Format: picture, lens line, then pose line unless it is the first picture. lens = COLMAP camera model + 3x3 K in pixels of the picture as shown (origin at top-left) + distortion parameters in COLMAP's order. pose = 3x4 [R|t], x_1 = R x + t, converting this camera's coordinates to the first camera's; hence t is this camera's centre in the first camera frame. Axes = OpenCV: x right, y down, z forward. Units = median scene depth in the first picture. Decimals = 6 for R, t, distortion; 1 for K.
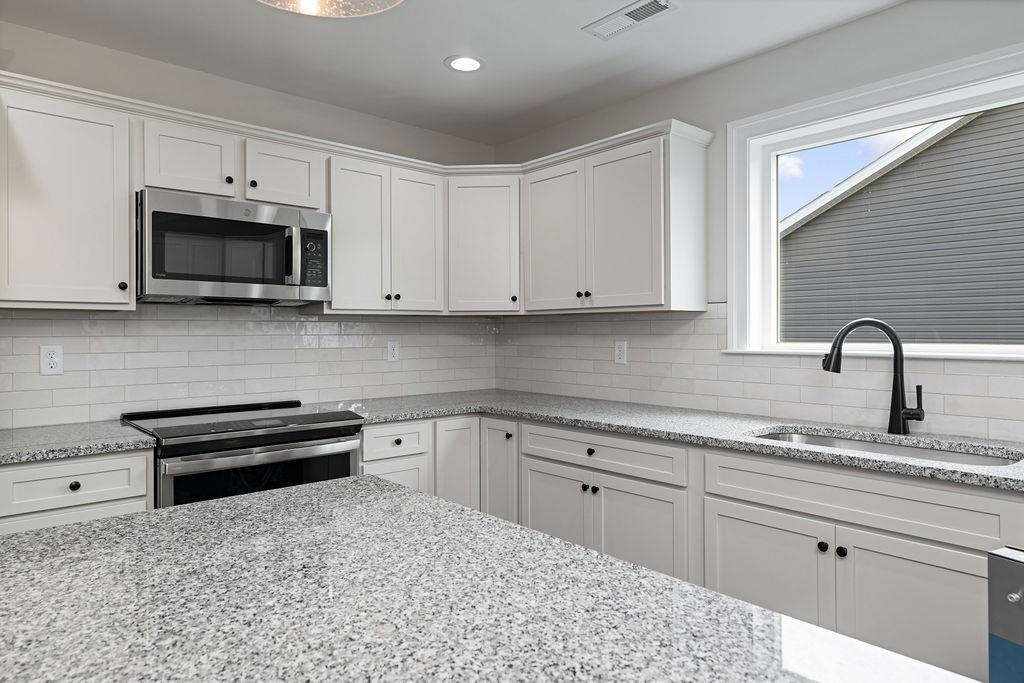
lens RADIAL K [[631.4, 0, 507.8], [0, 631.4, 329.9], [0, 0, 1]] dist [0.012687, 0.005180]
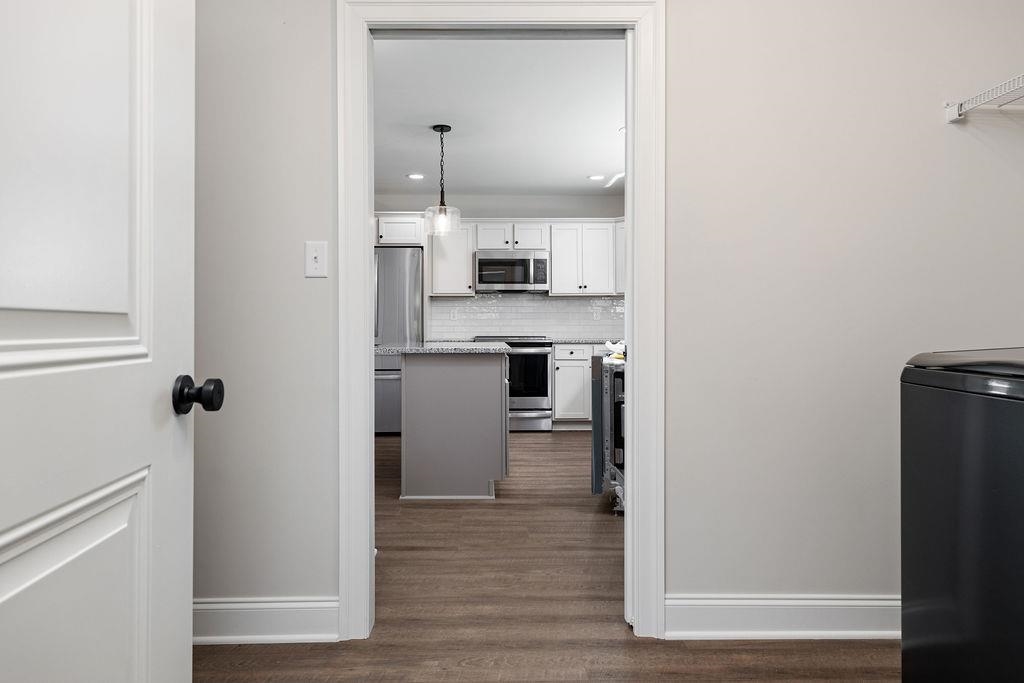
lens RADIAL K [[631.4, 0, 489.8], [0, 631.4, 329.9], [0, 0, 1]] dist [0.012687, 0.005180]
pose [[0.761326, 0.009544, -0.648299, 1.059918], [0.001146, 0.999870, 0.016065, 0.062221], [0.648368, -0.012974, 0.761217, -0.881701]]
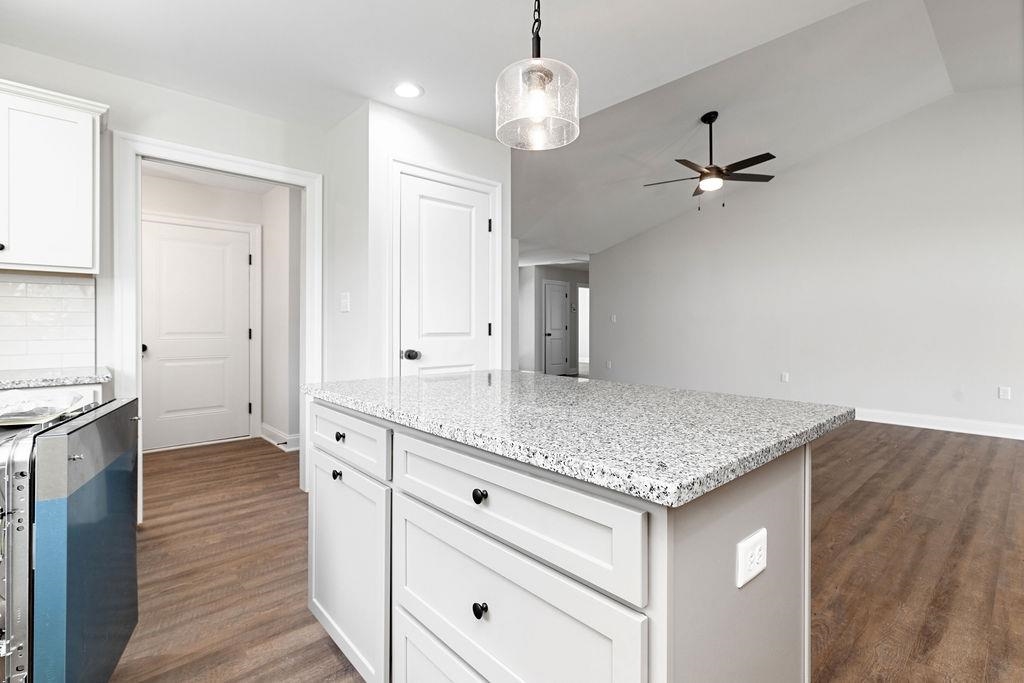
lens RADIAL K [[478.9, 0, 514.2], [0, 478.9, 331.4], [0, 0, 1]] dist [-0.001067, 0.001120]
pose [[-0.999652, 0.004054, -0.026060, -0.048253], [0.003957, 0.999985, 0.003786, 0.053553], [0.026075, 0.003681, -0.999653, 0.805981]]
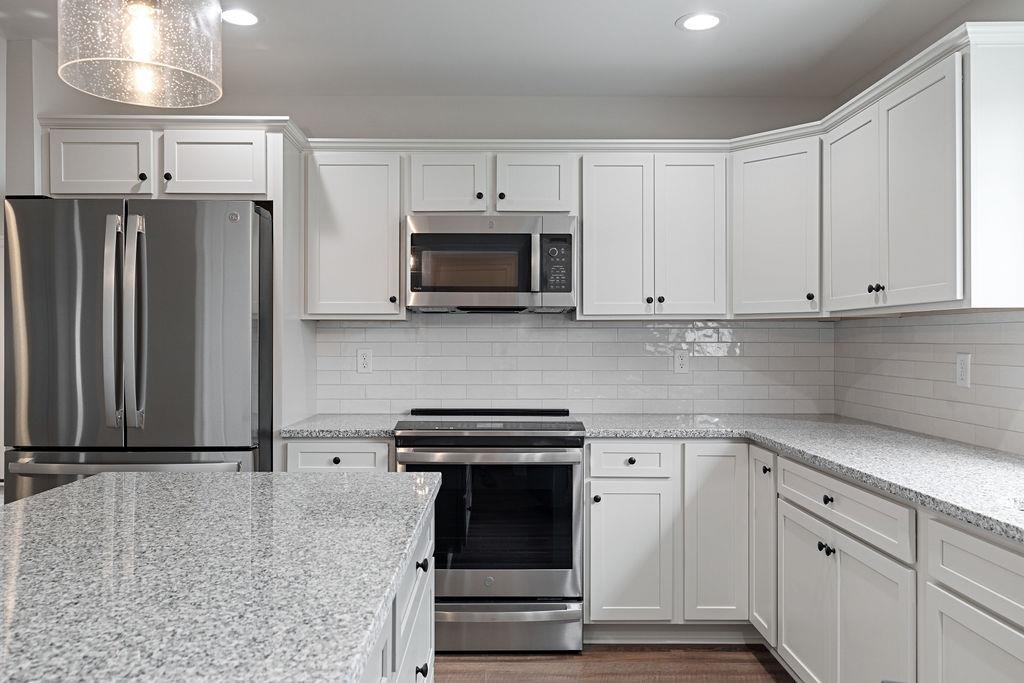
lens RADIAL K [[754.3, 0, 501.9], [0, 754.3, 337.6], [0, 0, 1]] dist [0.002282, -0.004813]
pose [[0.753066, 0.001720, -0.657942, 0.403602], [-0.001261, 0.999999, 0.001171, 0.000068], [0.657943, -0.000052, 0.753067, 0.068074]]
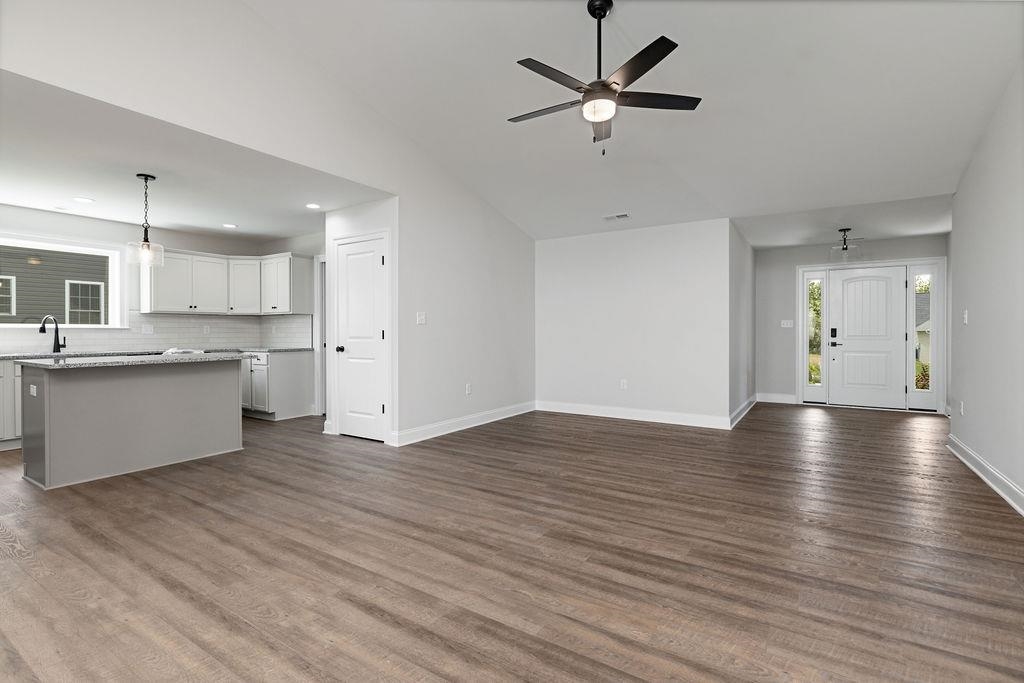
lens RADIAL K [[478.9, 0, 508.1], [0, 478.9, 337.5], [0, 0, 1]] dist [-0.001067, 0.001120]
pose [[-0.274380, -0.008277, 0.961586, -1.816990], [-0.004940, 0.999962, 0.007198, 0.047977], [-0.961609, -0.002775, -0.274411, -0.392926]]
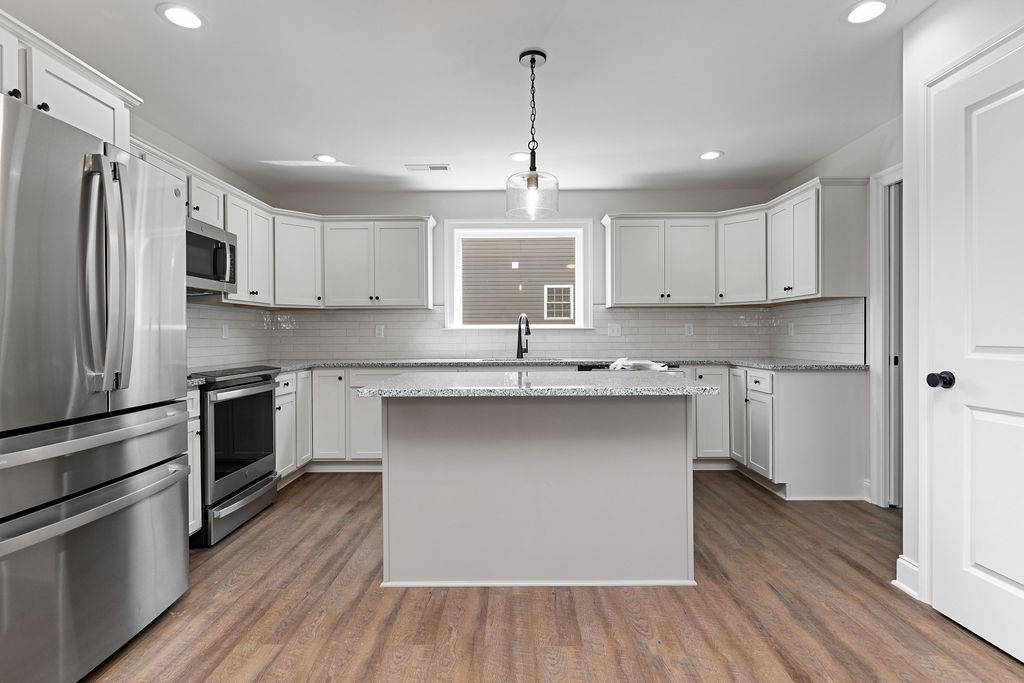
lens RADIAL K [[510.8, 0, 516.0], [0, 510.8, 334.8], [0, 0, 1]] dist [-0.001999, 0.001655]
pose [[0.656350, -0.001642, 0.754455, -0.779101], [-0.002698, 0.999986, 0.004523, 0.044935], [-0.754452, -0.005004, 0.656336, -0.286463]]
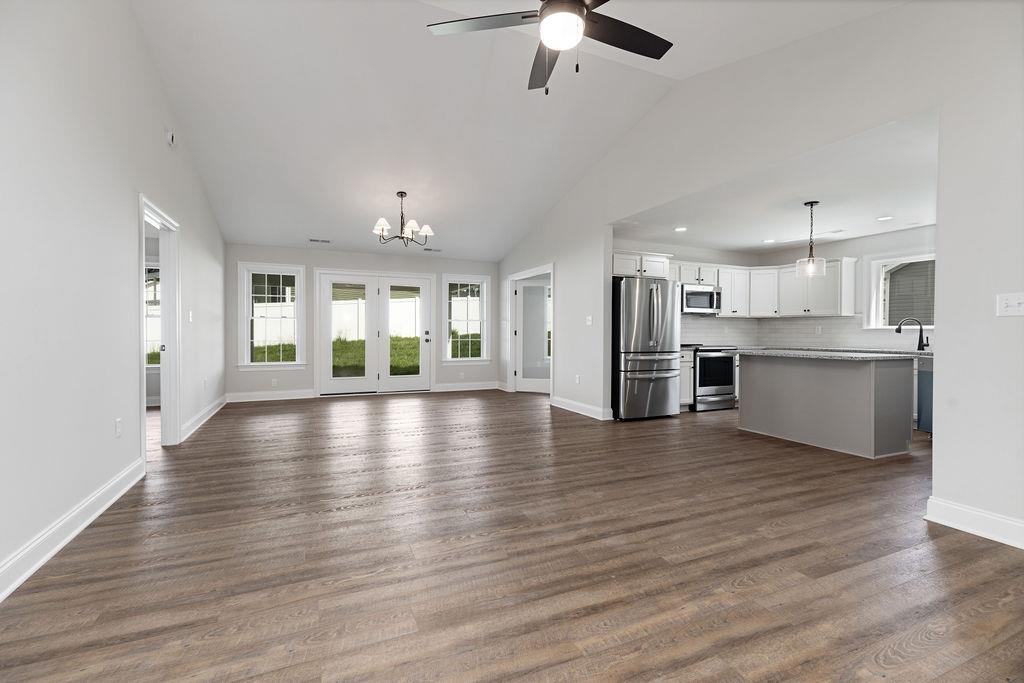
lens RADIAL K [[460.9, 0, 514.0], [0, 460.9, 334.3], [0, 0, 1]] dist [0.011312, 0.000316]
pose [[0.957830, 0.010302, -0.287150, -0.647991], [-0.006783, 0.999889, 0.013250, 0.042155], [0.287255, -0.010743, 0.957794, -1.702019]]
